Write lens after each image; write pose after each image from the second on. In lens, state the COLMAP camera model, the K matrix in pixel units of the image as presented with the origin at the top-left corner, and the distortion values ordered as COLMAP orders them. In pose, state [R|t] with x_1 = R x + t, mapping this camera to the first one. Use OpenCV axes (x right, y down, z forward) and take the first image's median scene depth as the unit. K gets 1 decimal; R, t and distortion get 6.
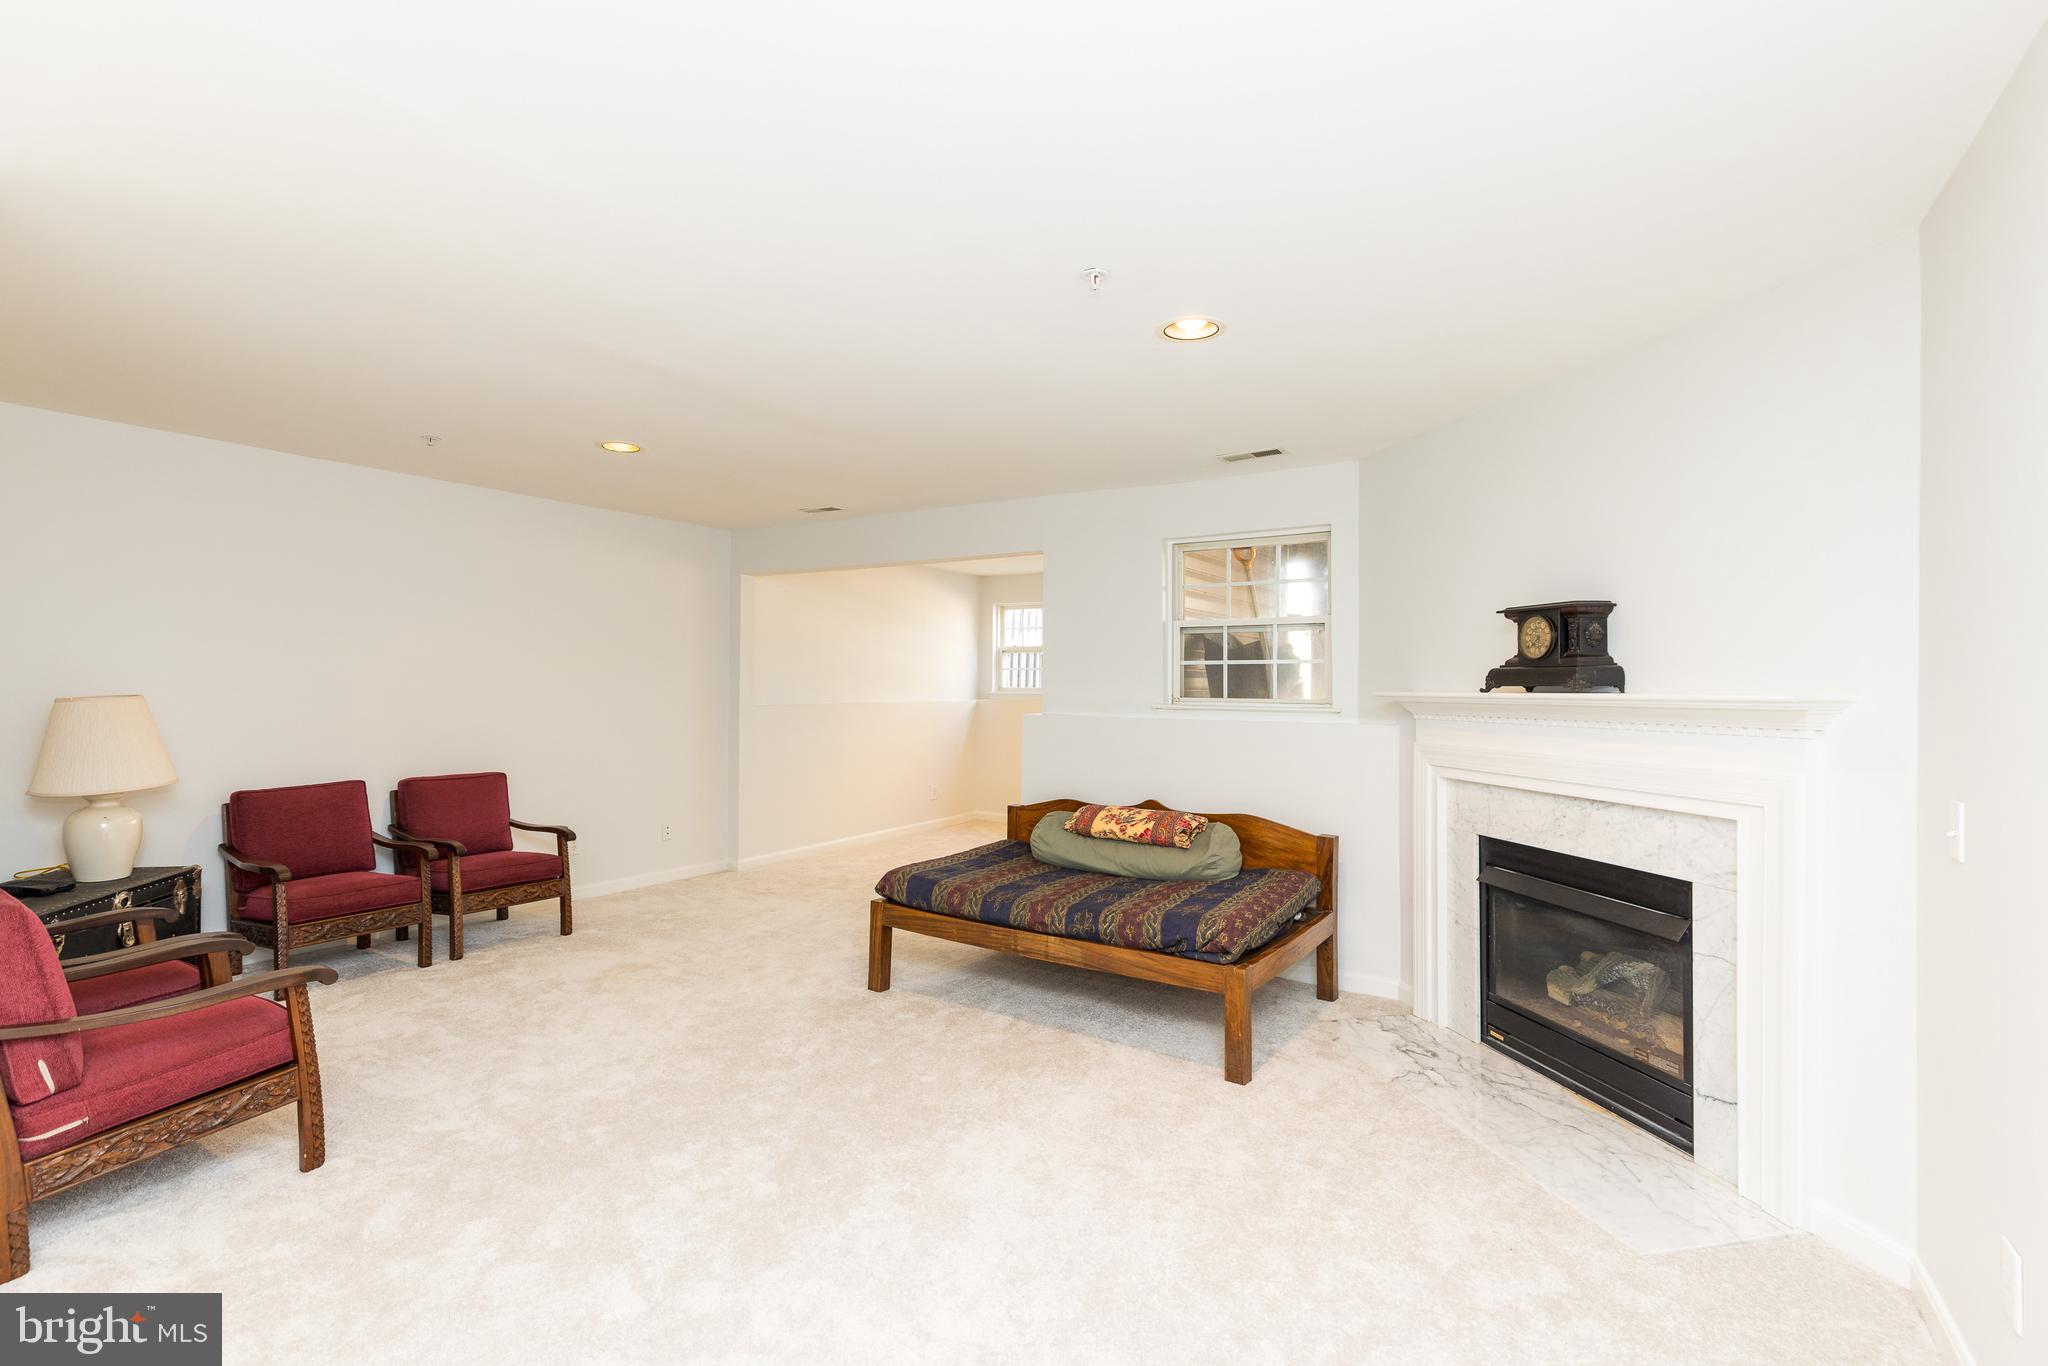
lens RADIAL K [[932.9, 0, 1031.0], [0, 932.9, 676.1], [0, 0, 1]] dist [-0.002576, 0.000098]
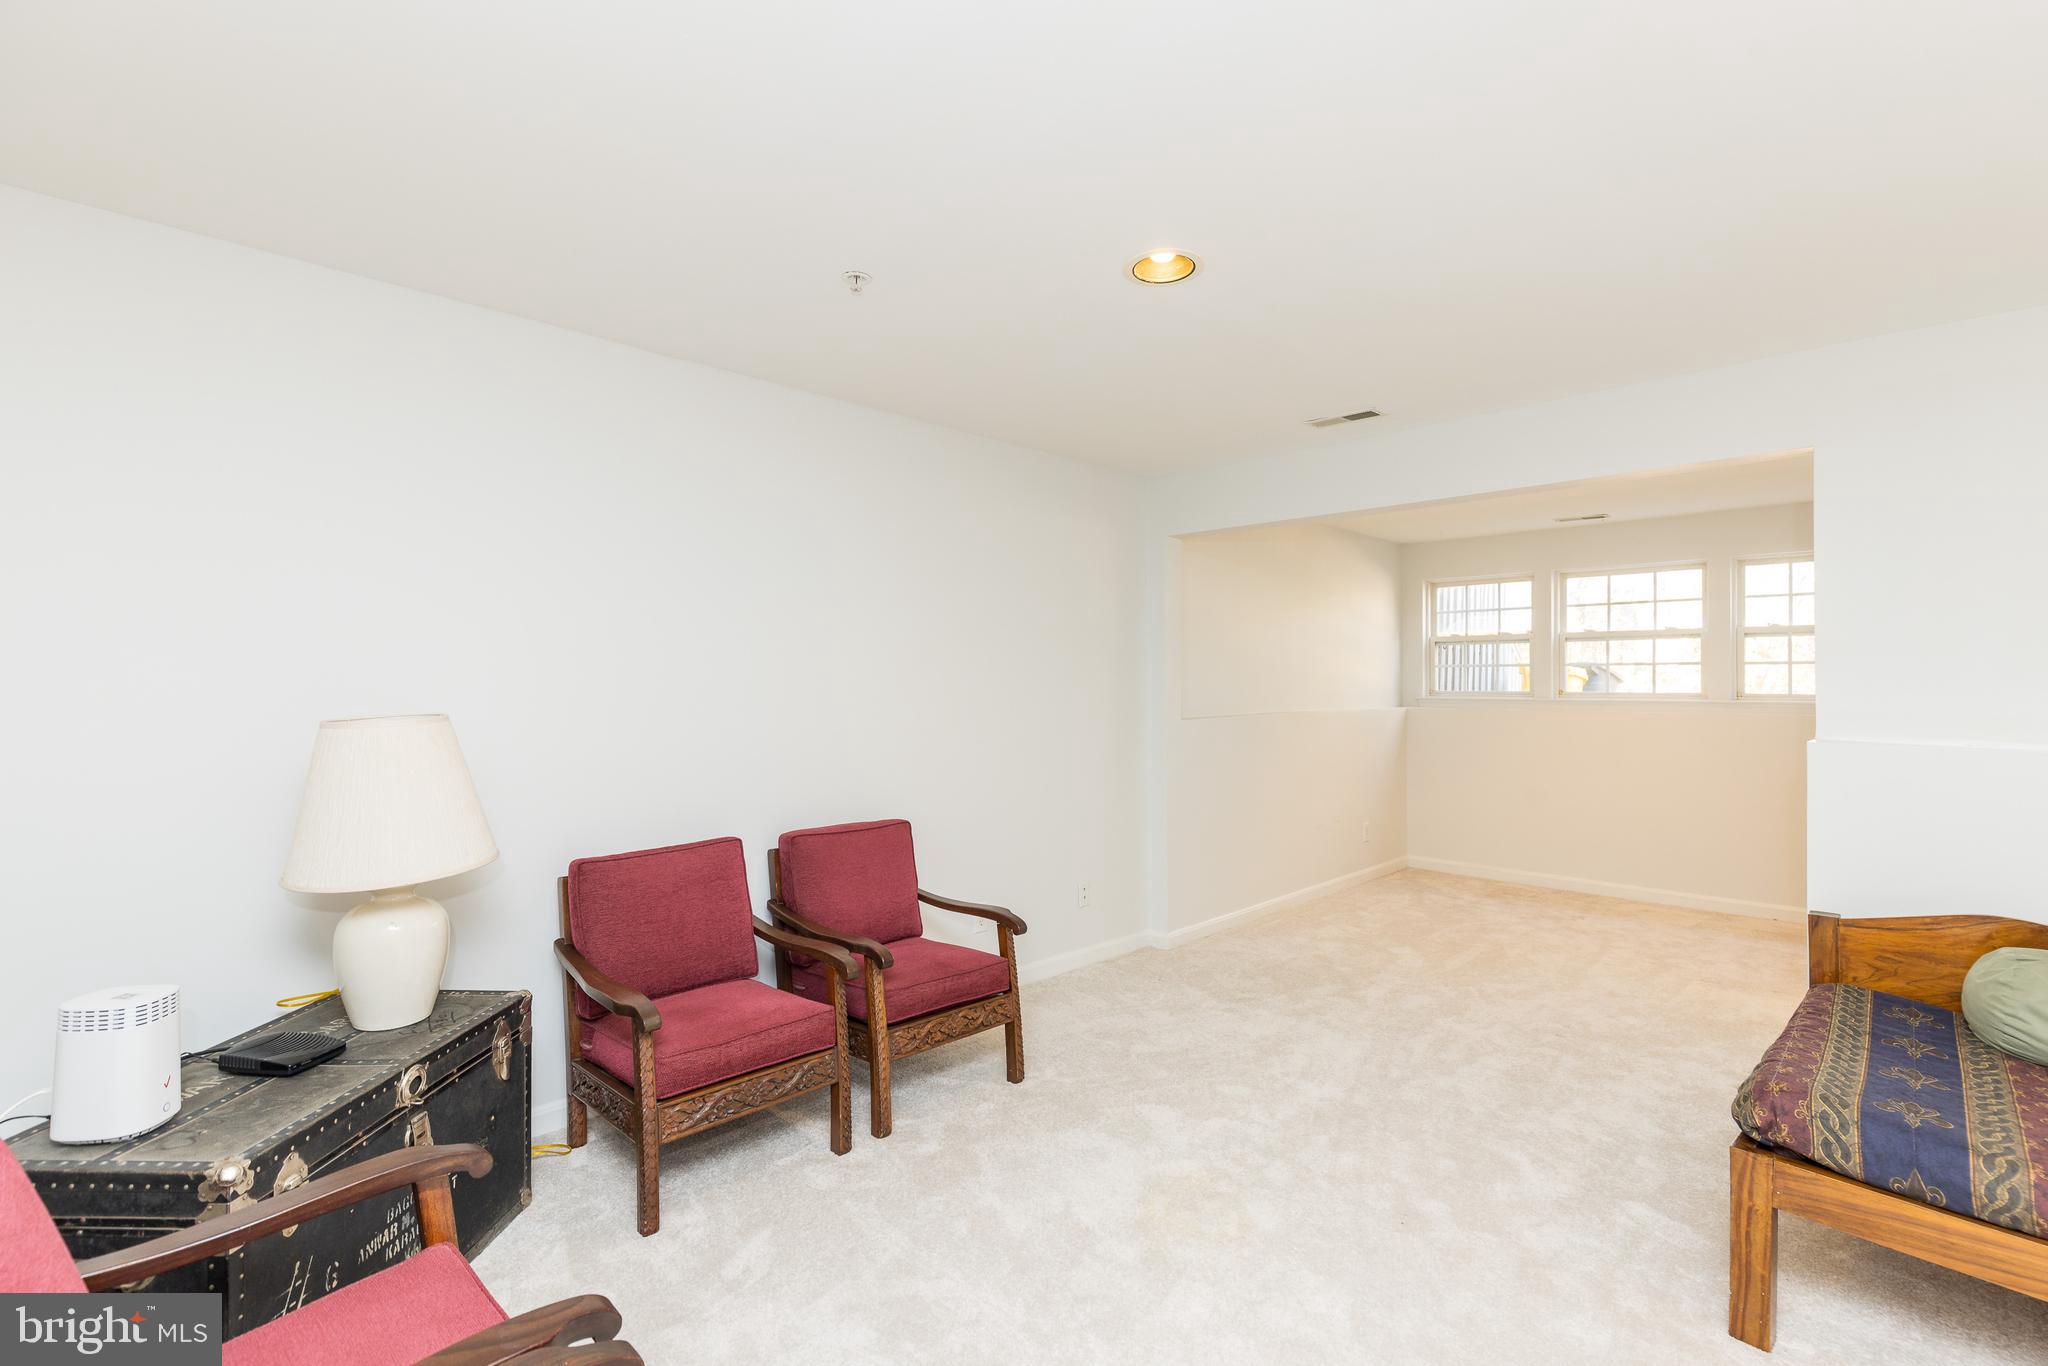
lens RADIAL K [[932.9, 0, 1031.0], [0, 932.9, 676.1], [0, 0, 1]] dist [-0.002576, 0.000098]
pose [[0.971548, -0.008356, -0.236694, -0.413306], [0.007777, 0.999964, -0.003382, 0.000930], [0.236714, 0.001445, 0.971578, 0.468234]]
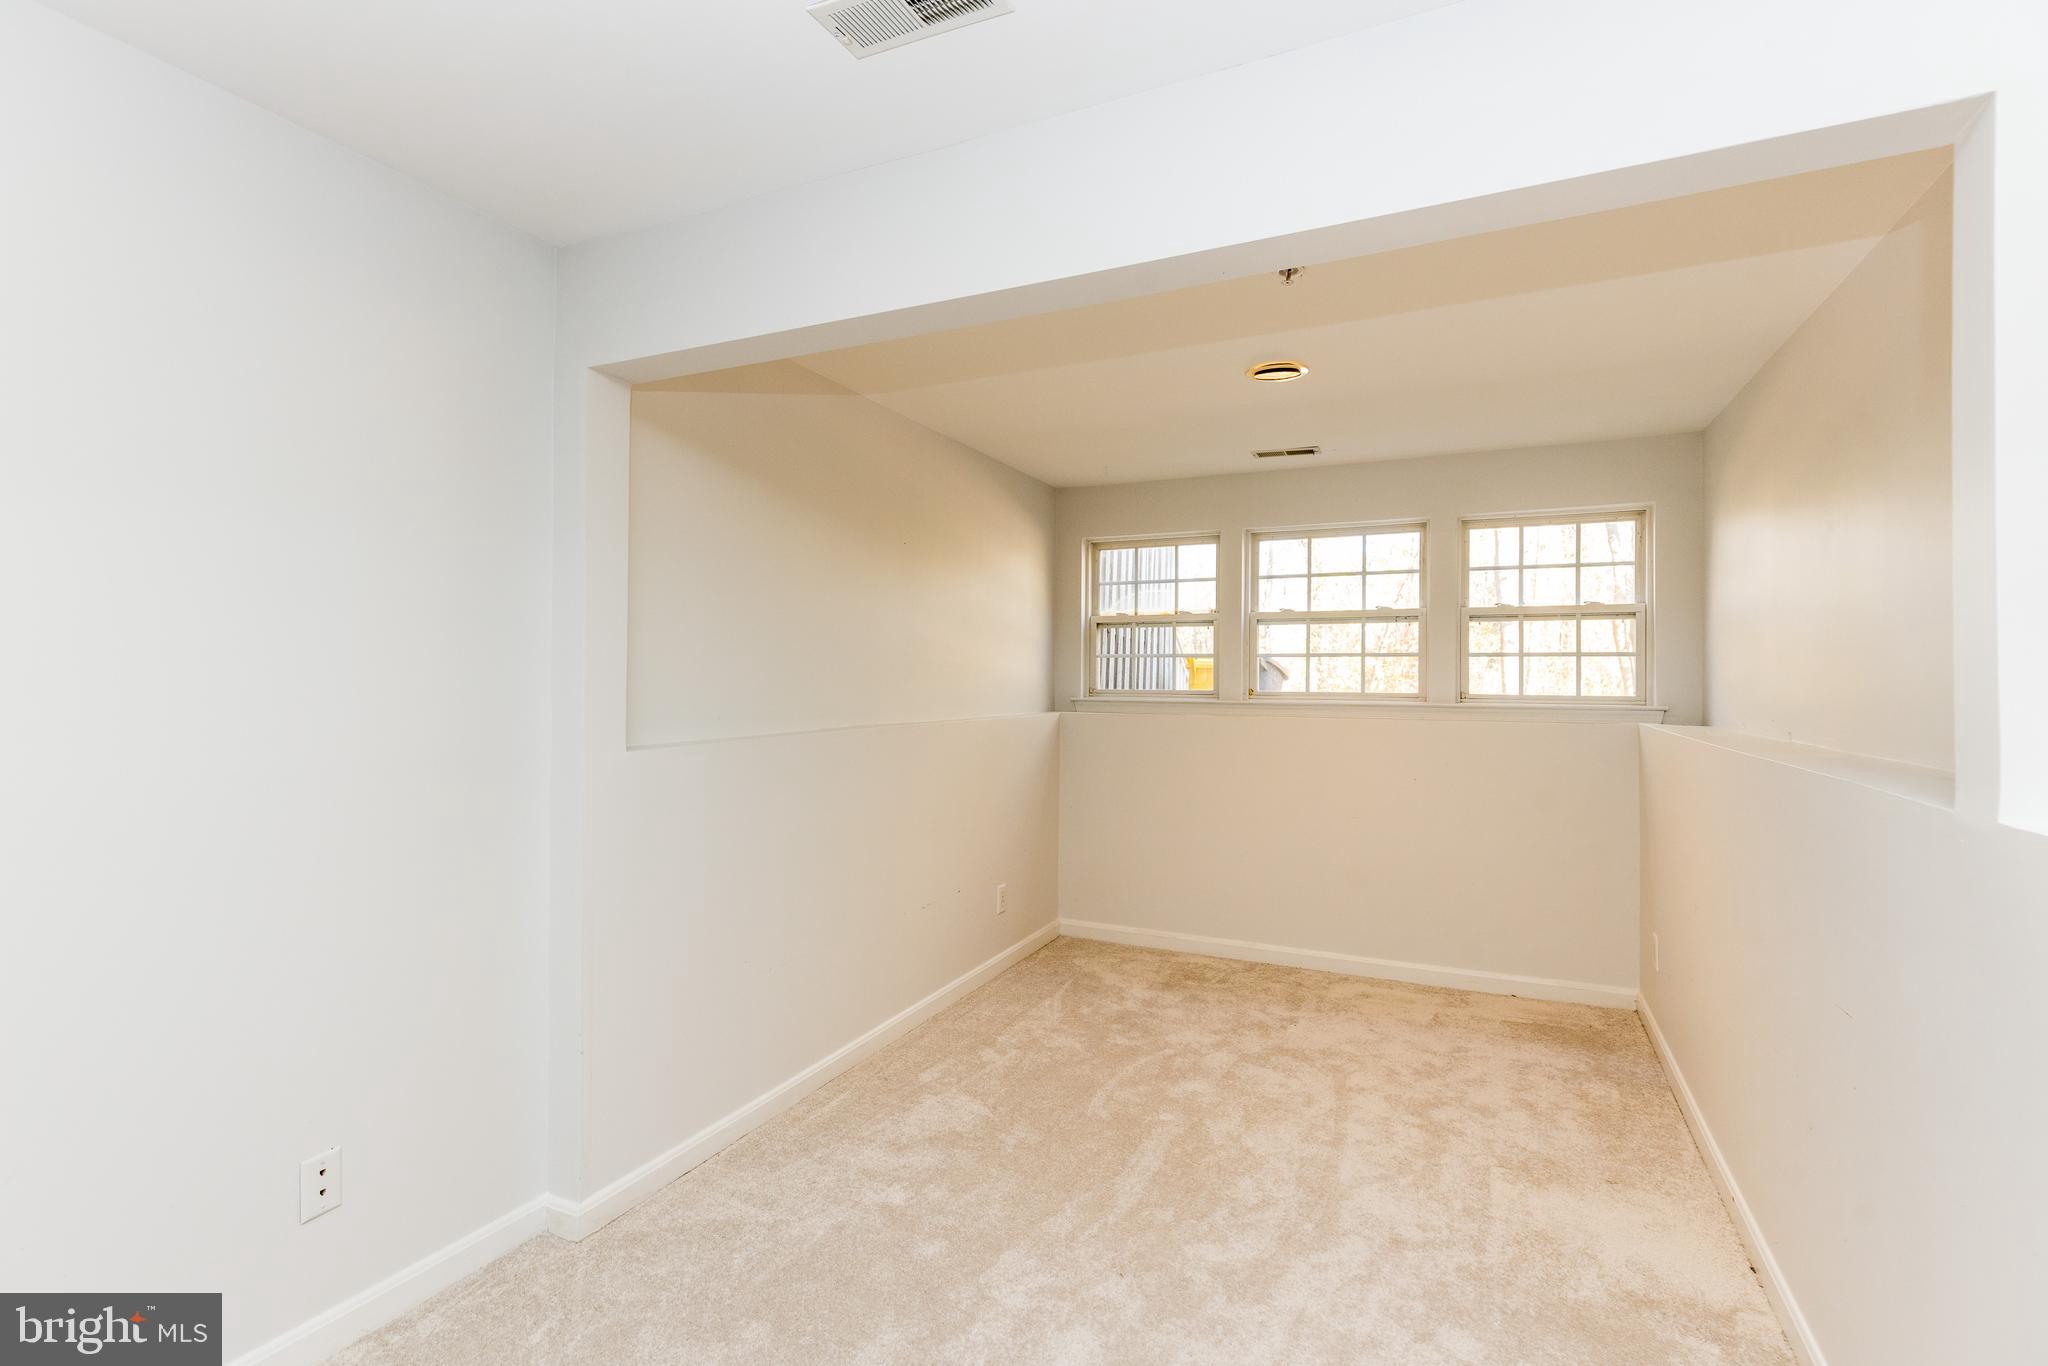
lens RADIAL K [[932.9, 0, 1031.0], [0, 932.9, 676.1], [0, 0, 1]] dist [-0.002576, 0.000098]
pose [[0.994167, 0.000457, 0.107847, -0.317037], [-0.000632, 0.999999, 0.001585, 0.008574], [-0.107846, -0.001644, 0.994166, 1.092192]]
